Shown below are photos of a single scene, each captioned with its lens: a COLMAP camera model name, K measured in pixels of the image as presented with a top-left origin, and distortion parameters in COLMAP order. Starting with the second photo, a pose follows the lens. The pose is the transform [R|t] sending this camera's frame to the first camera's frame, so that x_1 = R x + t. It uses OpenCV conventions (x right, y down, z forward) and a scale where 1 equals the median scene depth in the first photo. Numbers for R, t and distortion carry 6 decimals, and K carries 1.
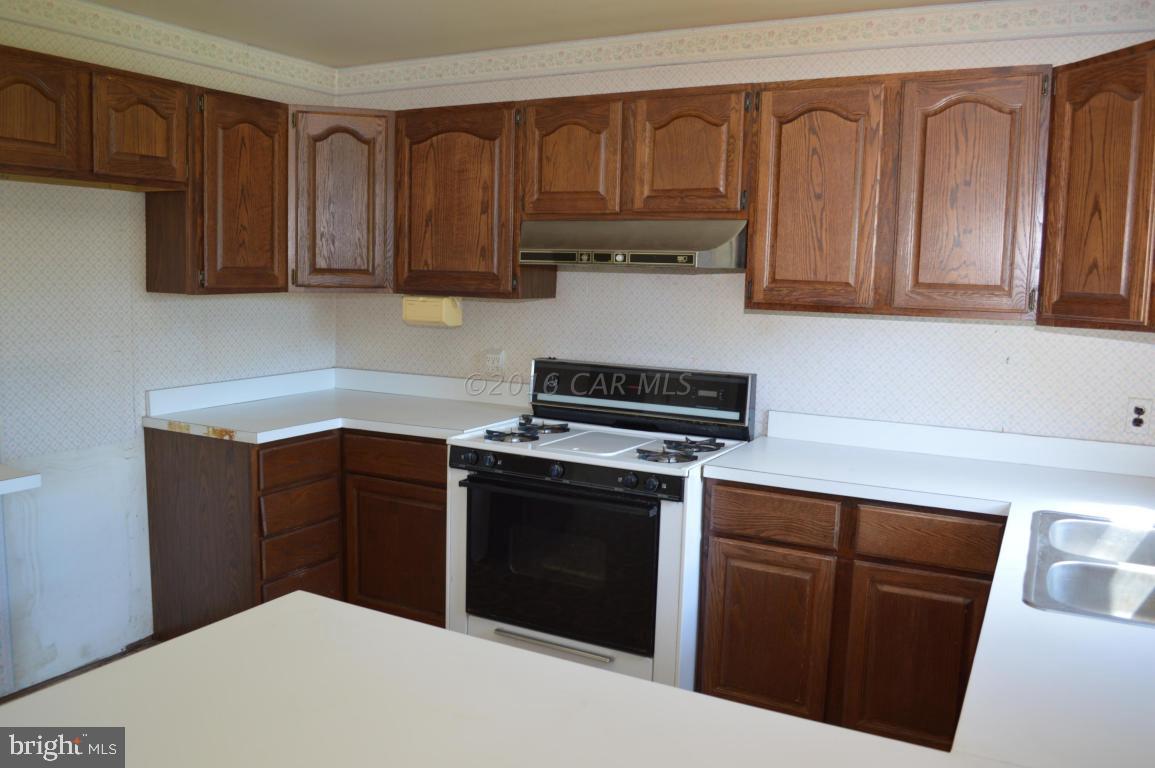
lens RADIAL K [[908.5, 0, 577.4], [0, 908.5, 386.7], [0, 0, 1]] dist [-0.082518, 0.006506]
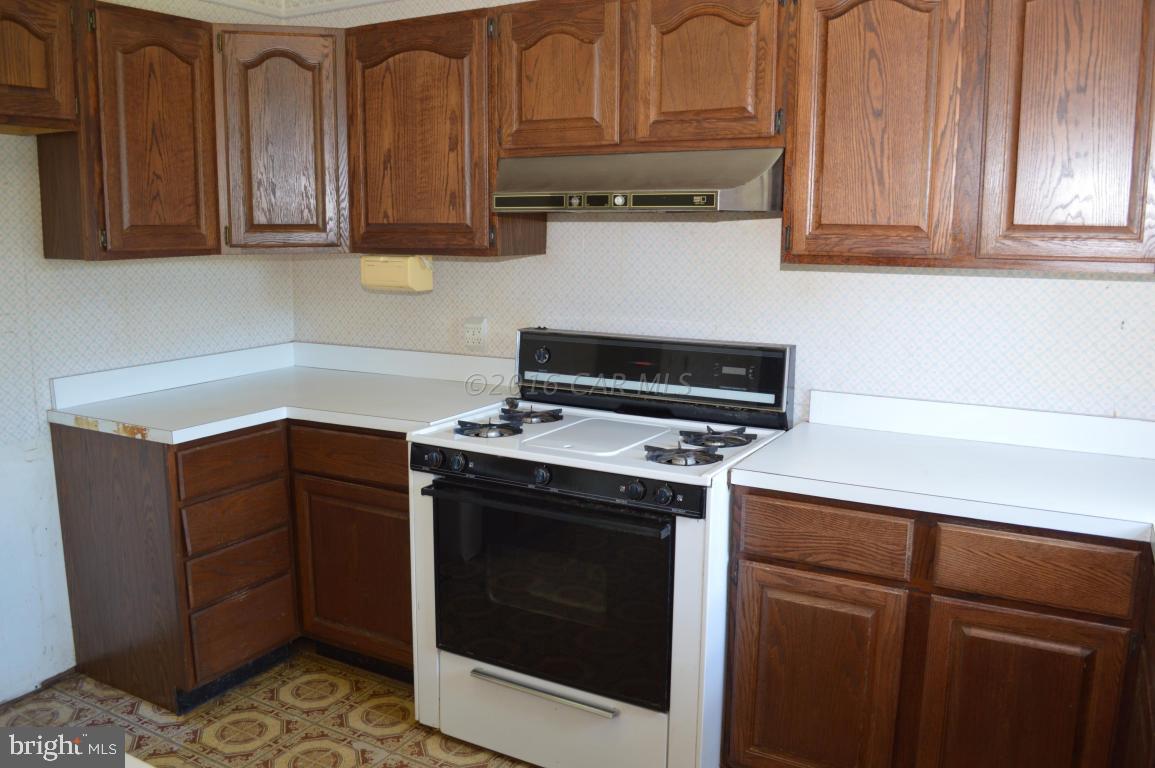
lens RADIAL K [[908.5, 0, 576.3], [0, 908.5, 385.7], [0, 0, 1]] dist [-0.082518, 0.006506]
pose [[0.999579, -0.017113, -0.023426, 0.024913], [0.018182, 0.998765, 0.046227, -0.019605], [0.022606, -0.046634, 0.998656, 0.213281]]
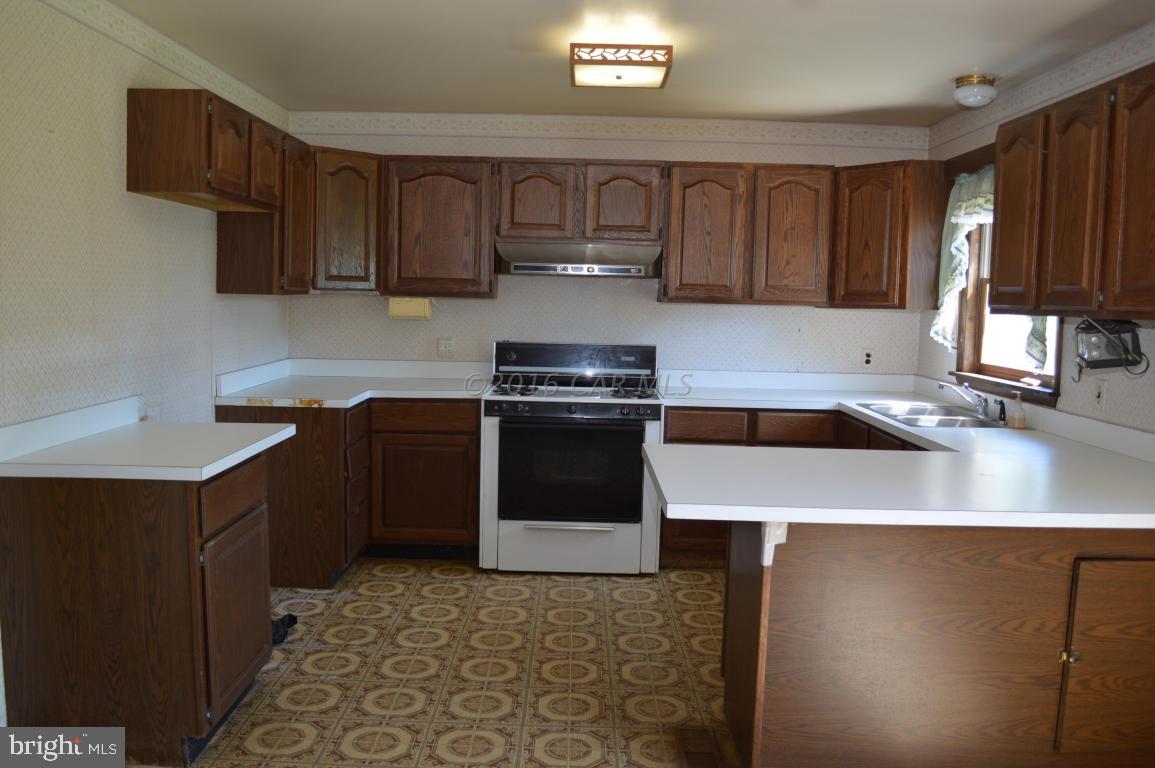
lens RADIAL K [[908.5, 0, 571.2], [0, 908.5, 382.7], [0, 0, 1]] dist [-0.082518, 0.006506]
pose [[0.887283, -0.048227, 0.458697, -0.678719], [0.055781, 0.998439, -0.002925, 0.049582], [-0.457839, 0.028182, 0.888588, -0.328078]]
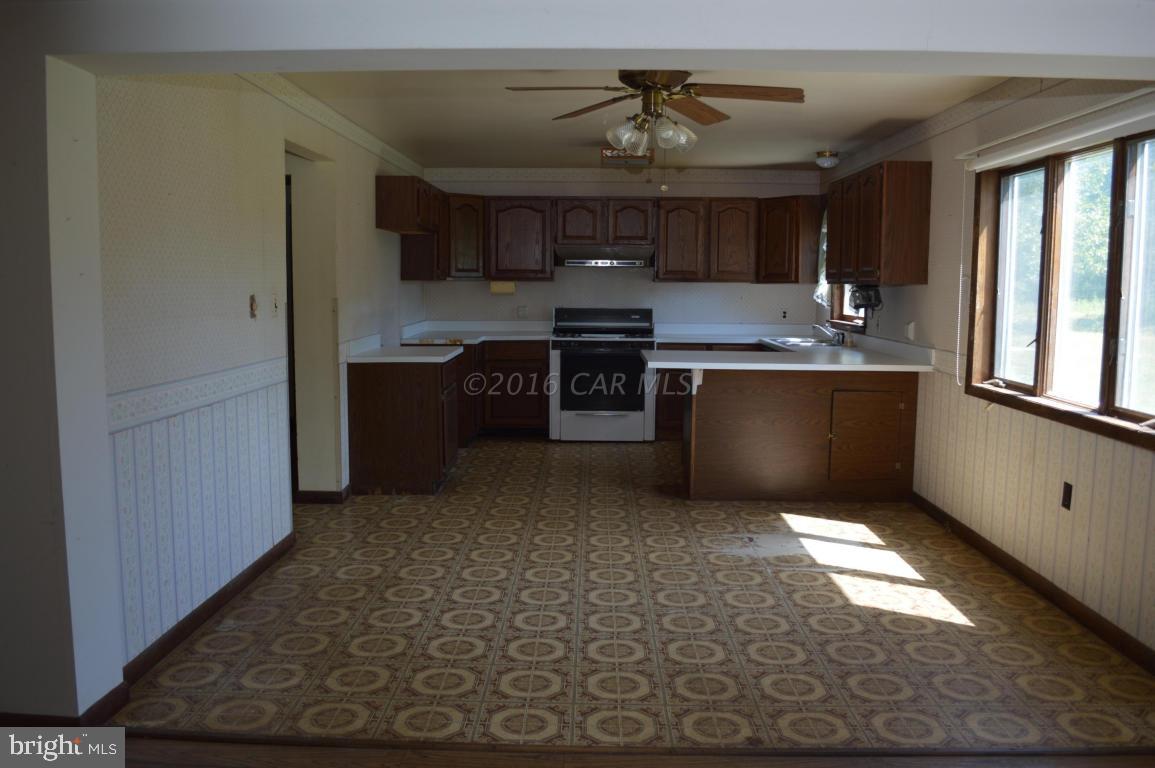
lens RADIAL K [[908.5, 0, 576.2], [0, 908.5, 375.1], [0, 0, 1]] dist [-0.082518, 0.006506]
pose [[0.891618, -0.065799, 0.447982, -1.196699], [0.071275, 0.997446, 0.004644, 0.153196], [-0.447143, 0.027789, 0.894031, -1.224135]]
